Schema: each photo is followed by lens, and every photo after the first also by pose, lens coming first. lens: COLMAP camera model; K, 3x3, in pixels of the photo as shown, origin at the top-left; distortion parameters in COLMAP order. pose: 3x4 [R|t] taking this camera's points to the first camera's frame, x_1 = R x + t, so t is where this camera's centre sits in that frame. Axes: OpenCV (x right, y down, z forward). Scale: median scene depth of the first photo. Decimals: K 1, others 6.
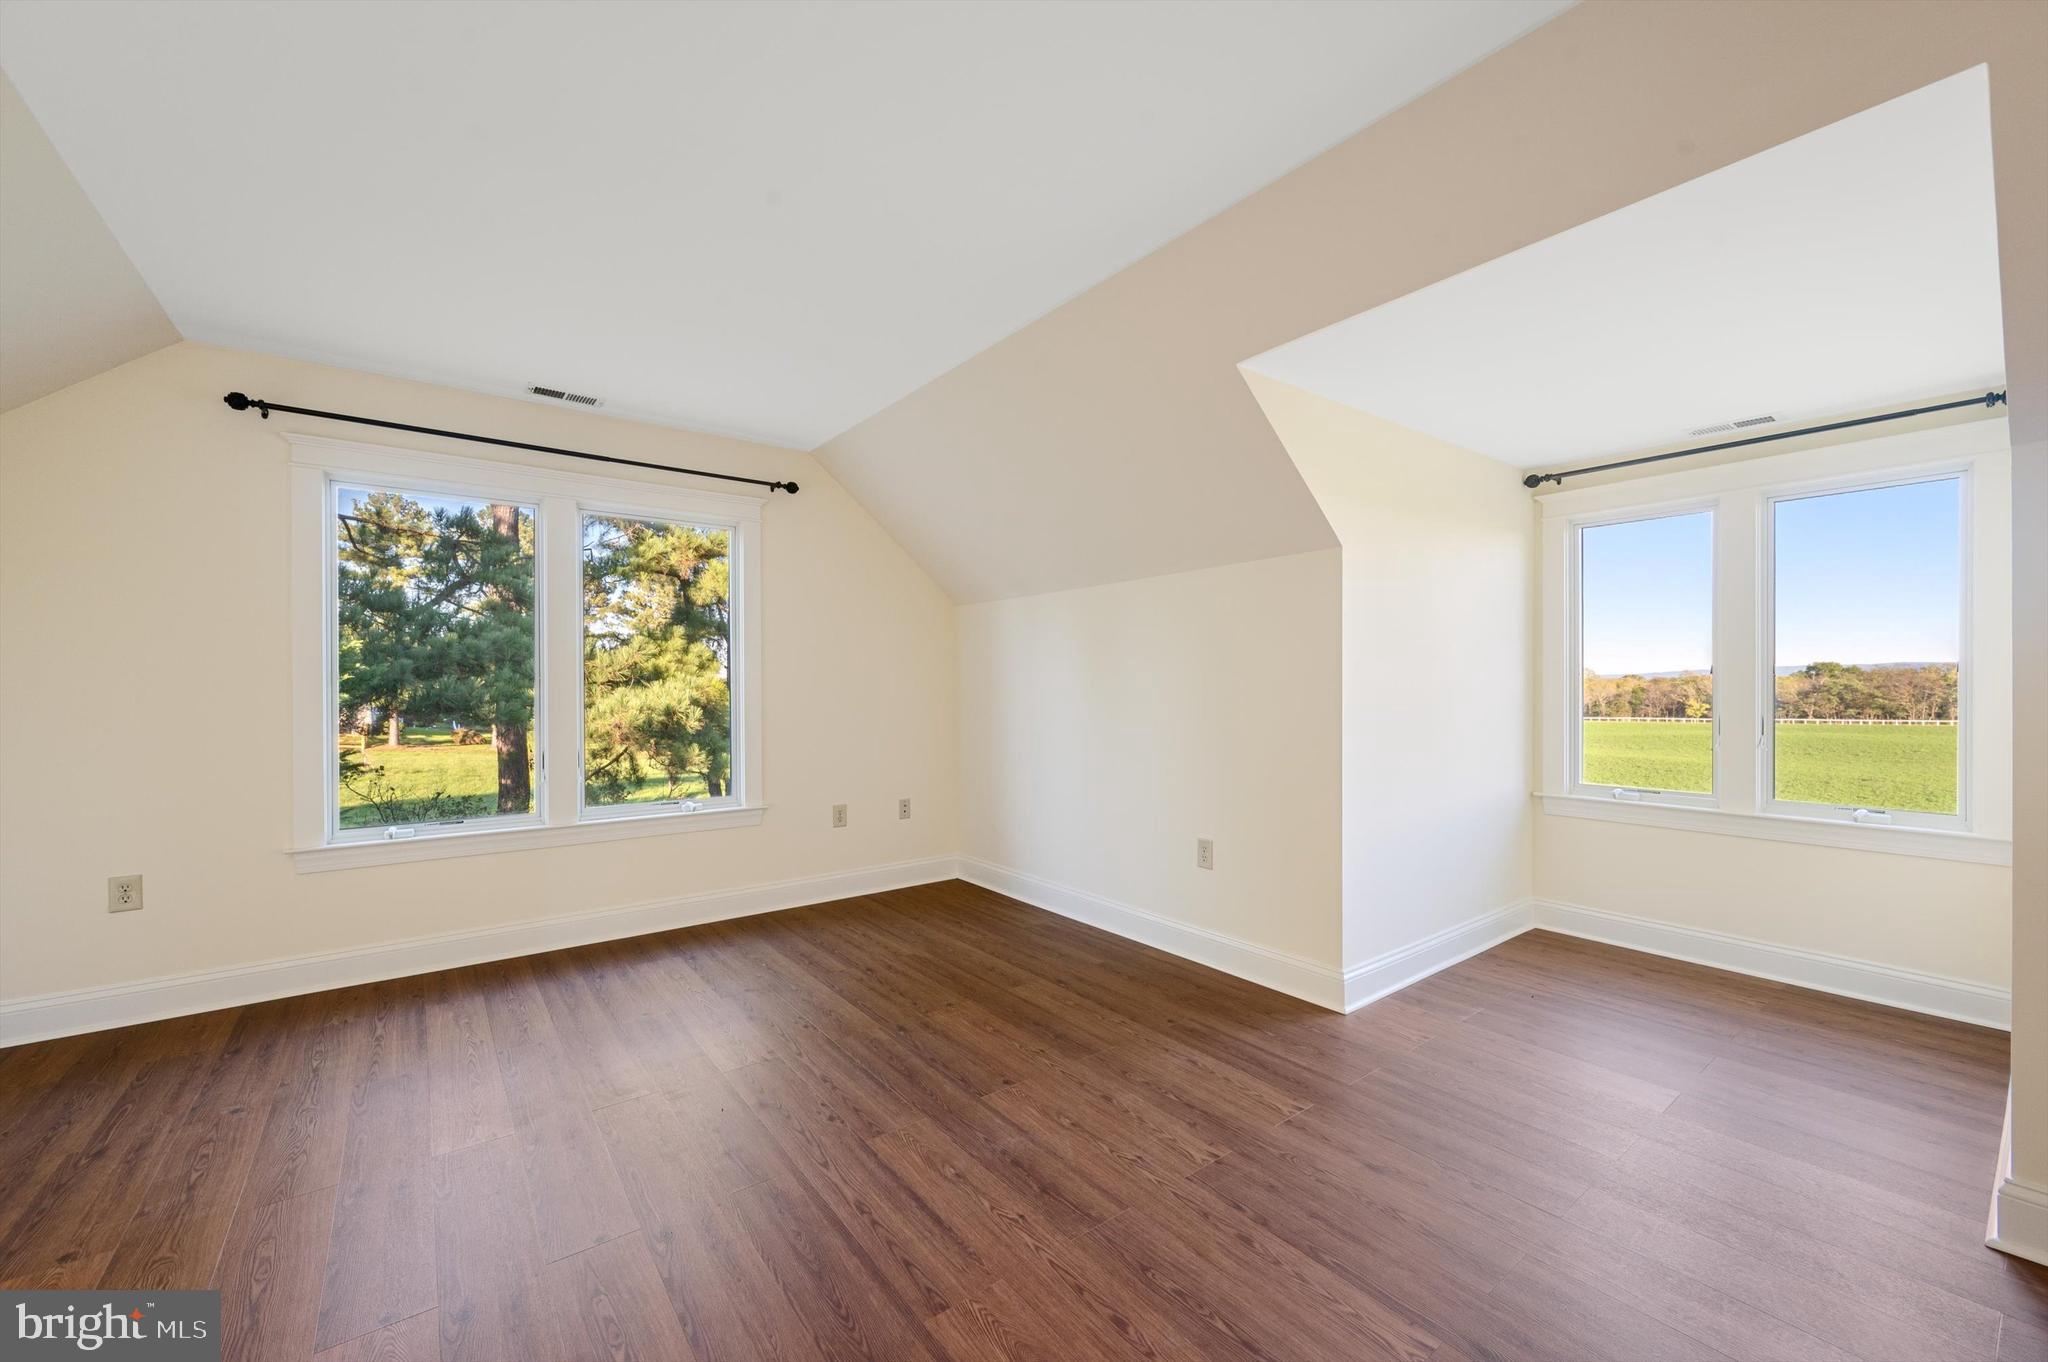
lens RADIAL K [[800.6, 0, 1011.2], [0, 800.6, 684.9], [0, 0, 1]] dist [-0.002090, -0.000153]
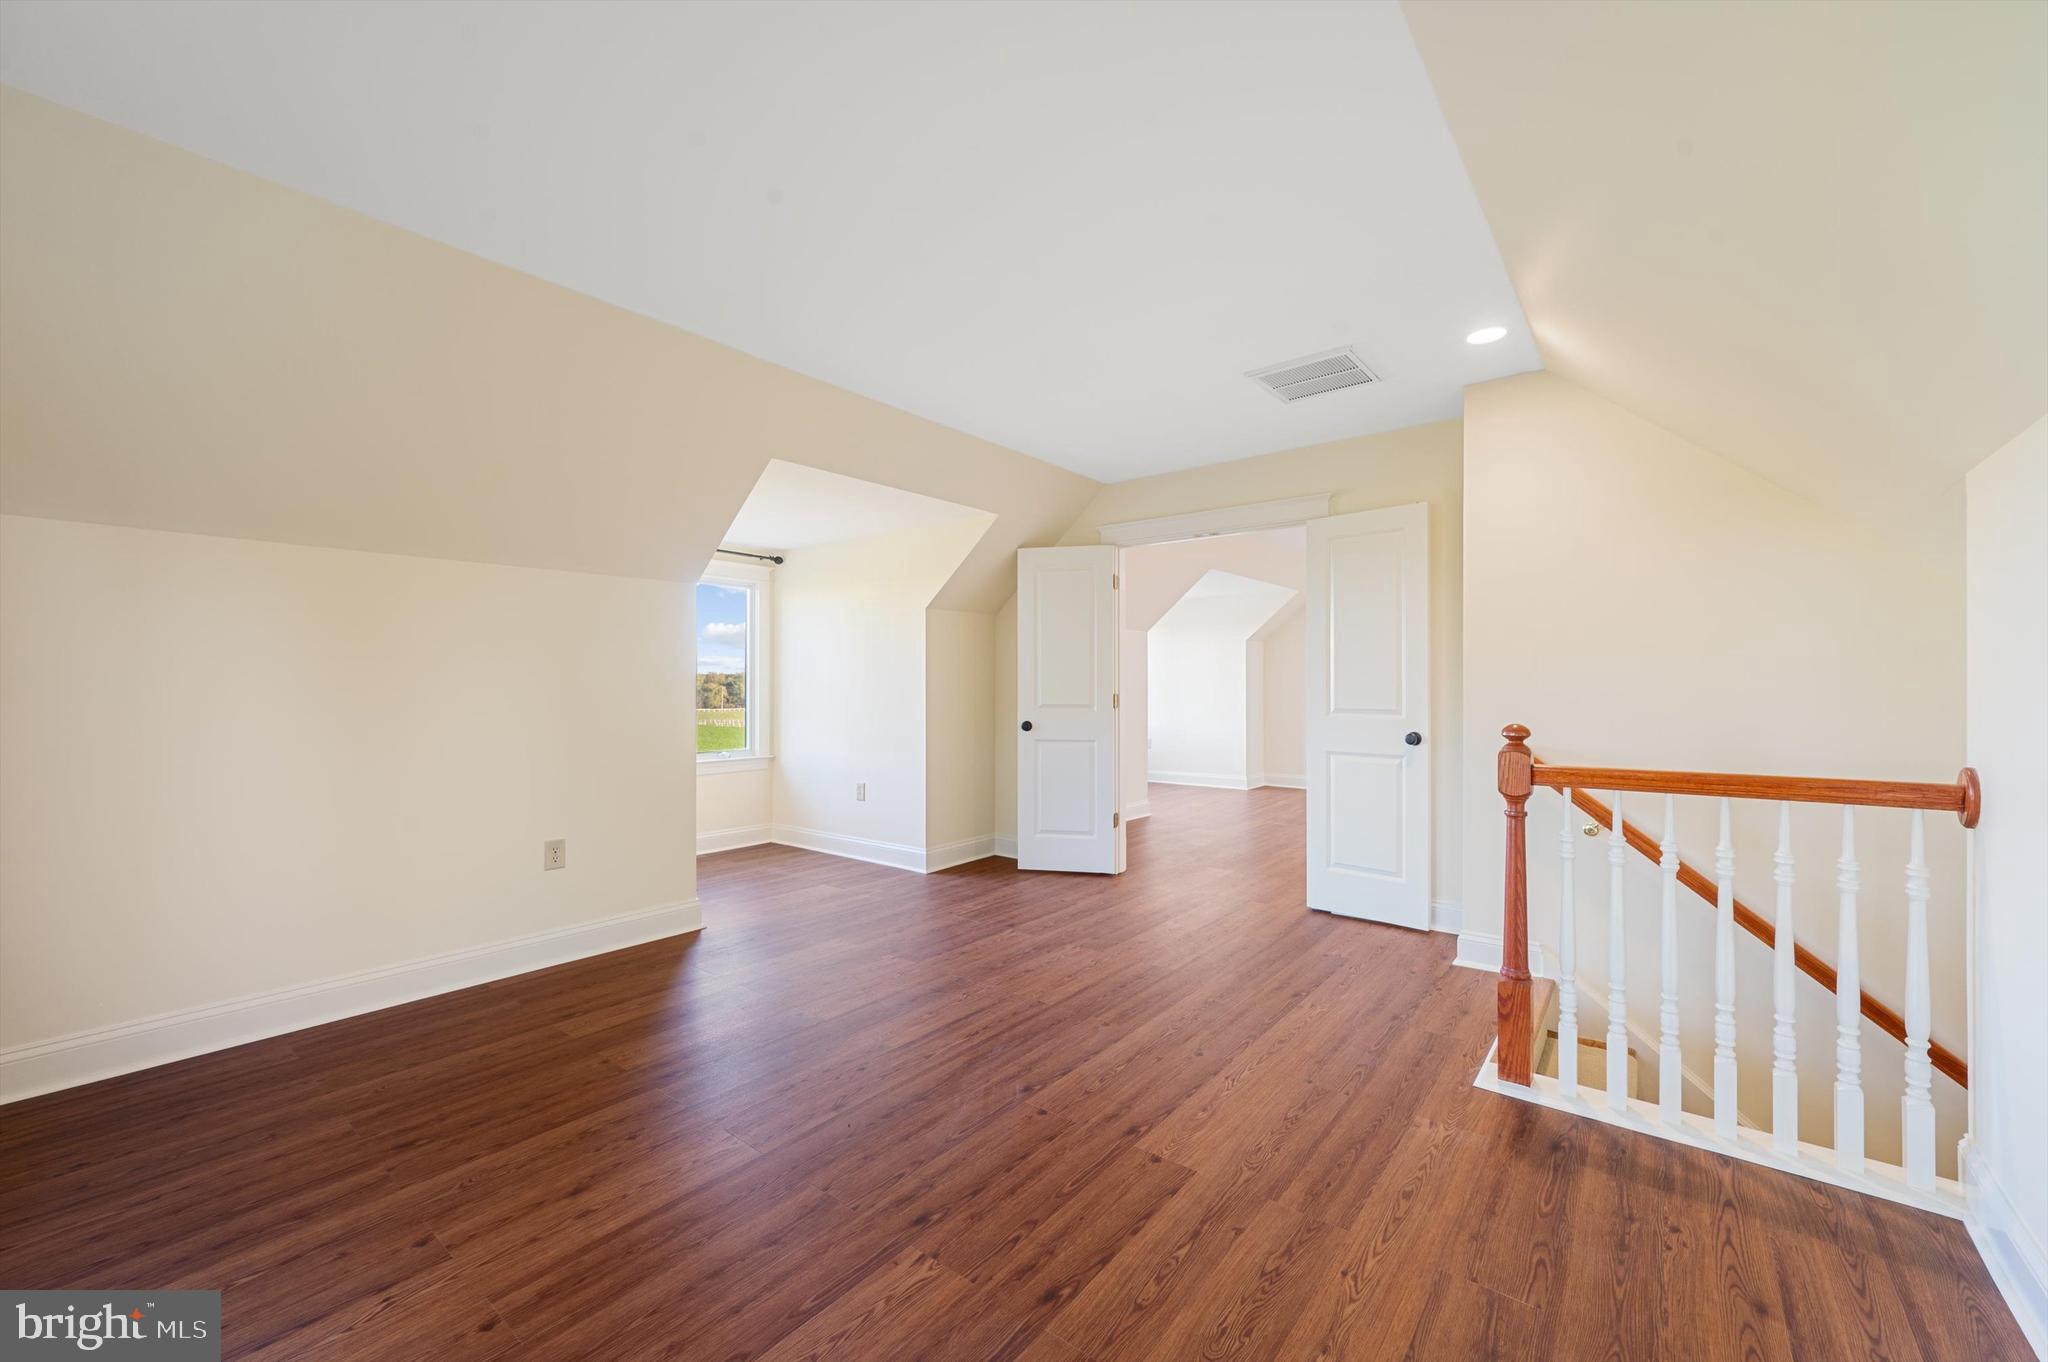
lens RADIAL K [[800.6, 0, 1029.9], [0, 800.6, 685.2], [0, 0, 1]] dist [-0.002090, -0.000153]
pose [[-0.241387, -0.005325, 0.970414, -0.908834], [-0.001983, 0.999986, 0.004994, -0.010034], [-0.970427, -0.000719, -0.241394, 0.680746]]
